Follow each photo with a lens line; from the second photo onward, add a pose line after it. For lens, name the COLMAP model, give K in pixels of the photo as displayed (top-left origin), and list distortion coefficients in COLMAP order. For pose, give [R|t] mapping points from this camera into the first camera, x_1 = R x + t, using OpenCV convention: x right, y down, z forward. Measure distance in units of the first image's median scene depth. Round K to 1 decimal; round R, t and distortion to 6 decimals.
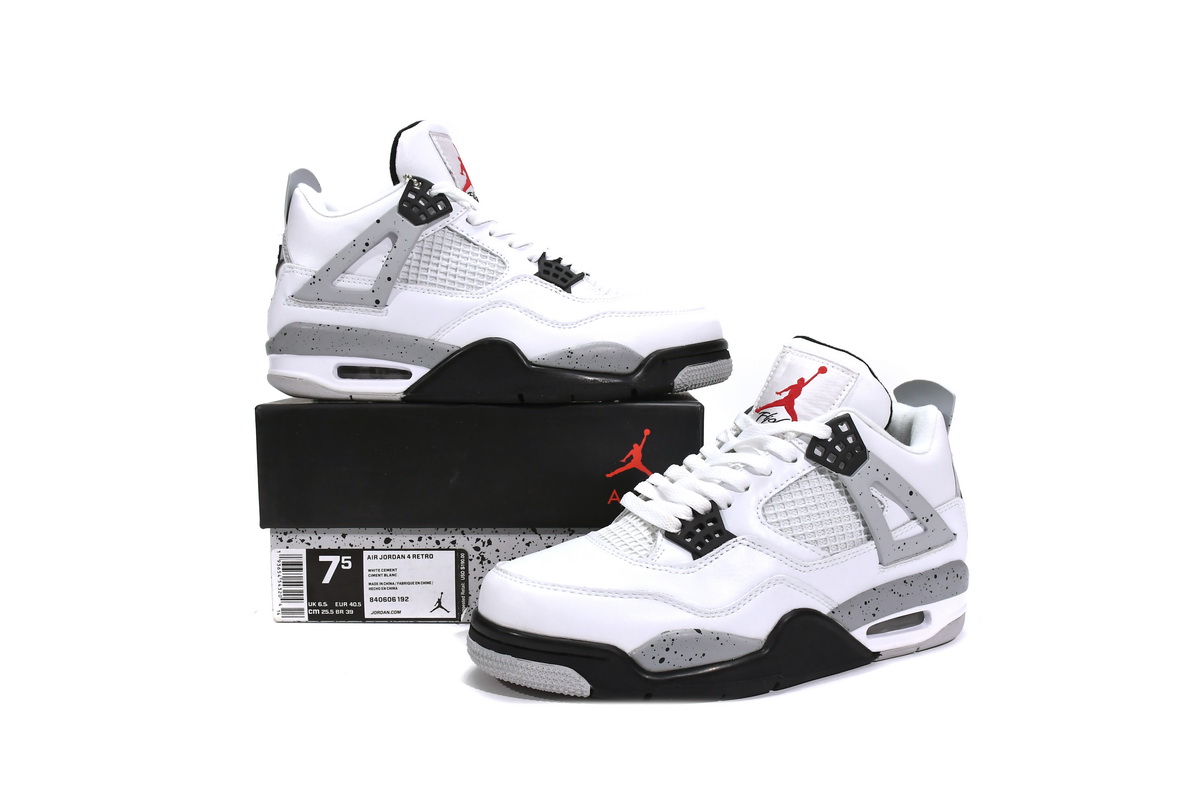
lens RADIAL K [[1036.3, 0, 600.0], [0, 1036.3, 400.0], [0, 0, 1]] dist [0.010426, 0.002156]
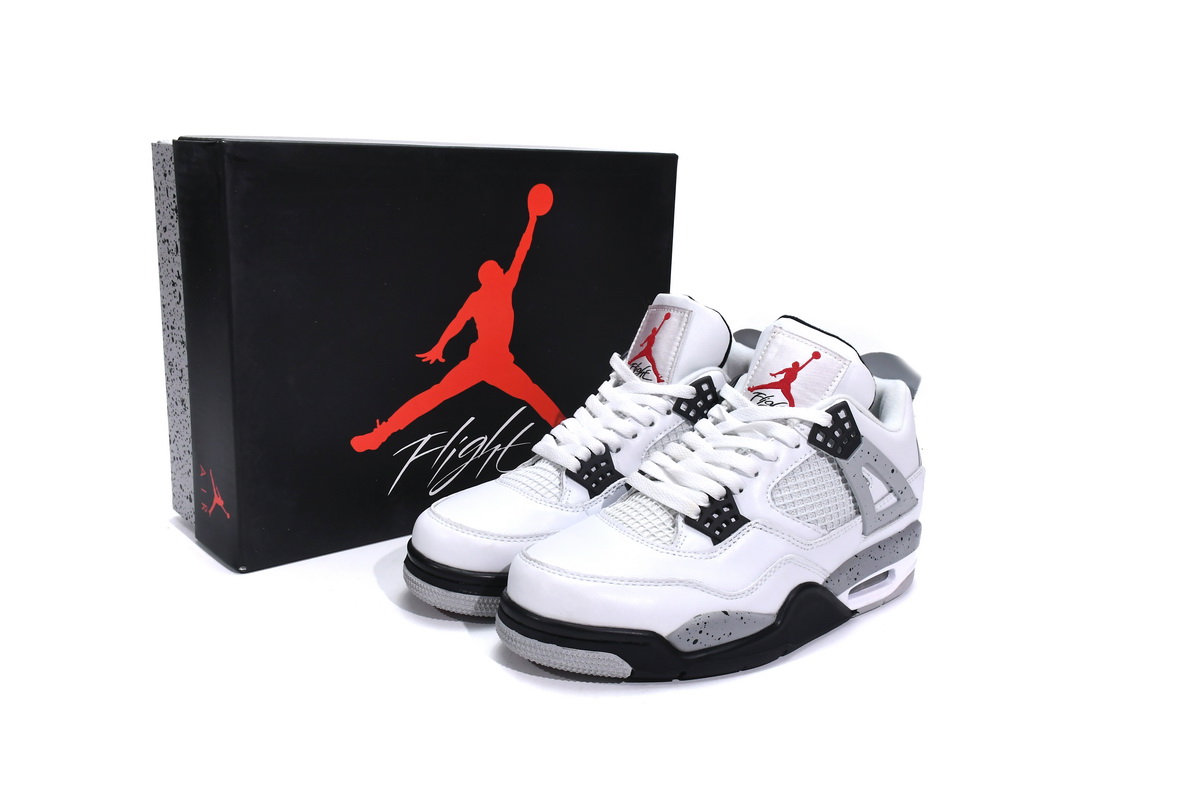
lens RADIAL K [[1138.7, 0, 600.0], [0, 1138.7, 400.0], [0, 0, 1]] dist [-0.006457, -0.001188]
pose [[0.975900, -0.015881, 0.217639, -0.274377], [-0.018809, 0.987515, 0.156398, -0.173389], [-0.217406, -0.156722, 0.963417, -0.088808]]
